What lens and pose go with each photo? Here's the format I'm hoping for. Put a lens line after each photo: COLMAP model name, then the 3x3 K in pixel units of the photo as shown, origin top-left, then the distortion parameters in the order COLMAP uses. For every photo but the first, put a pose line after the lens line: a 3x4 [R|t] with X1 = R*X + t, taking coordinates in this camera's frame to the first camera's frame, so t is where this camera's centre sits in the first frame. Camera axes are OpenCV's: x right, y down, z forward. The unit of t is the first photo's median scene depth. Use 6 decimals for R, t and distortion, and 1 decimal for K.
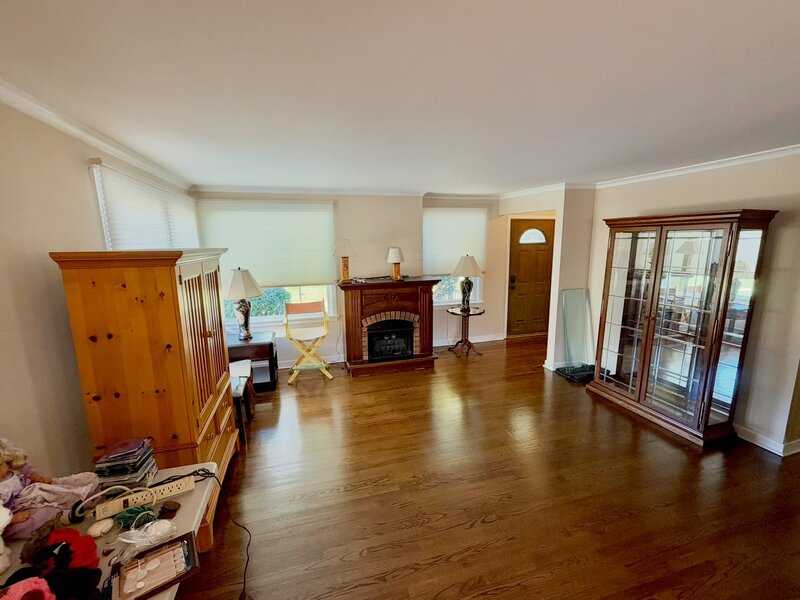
lens RADIAL K [[343.0, 0, 397.9], [0, 343.0, 302.5], [0, 0, 1]] dist [0.001082, 0.000024]
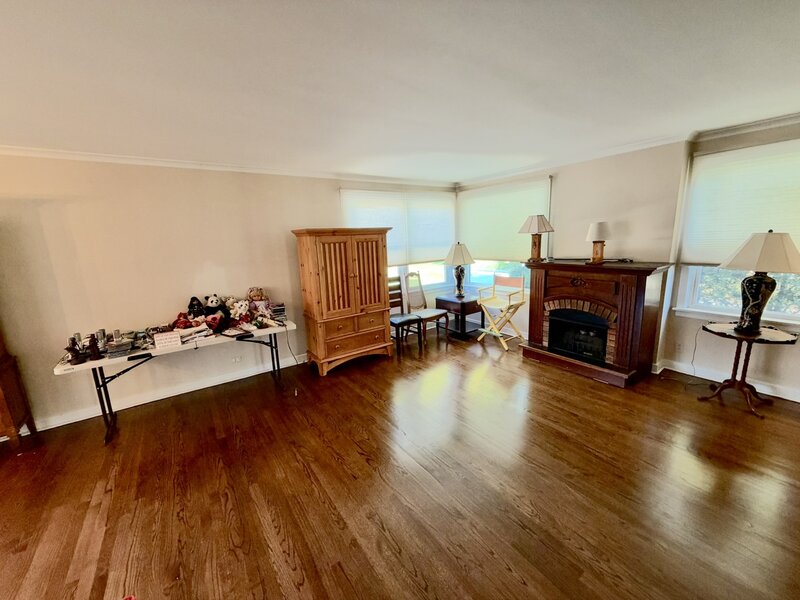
lens RADIAL K [[319.8, 0, 398.1], [0, 319.8, 298.7], [0, 0, 1]] dist [0.001491, -0.000298]
pose [[0.320899, 0.183197, -0.929227, 0.565209], [-0.134226, 0.980009, 0.146855, -0.032838], [0.937554, 0.077601, 0.339074, 0.325810]]
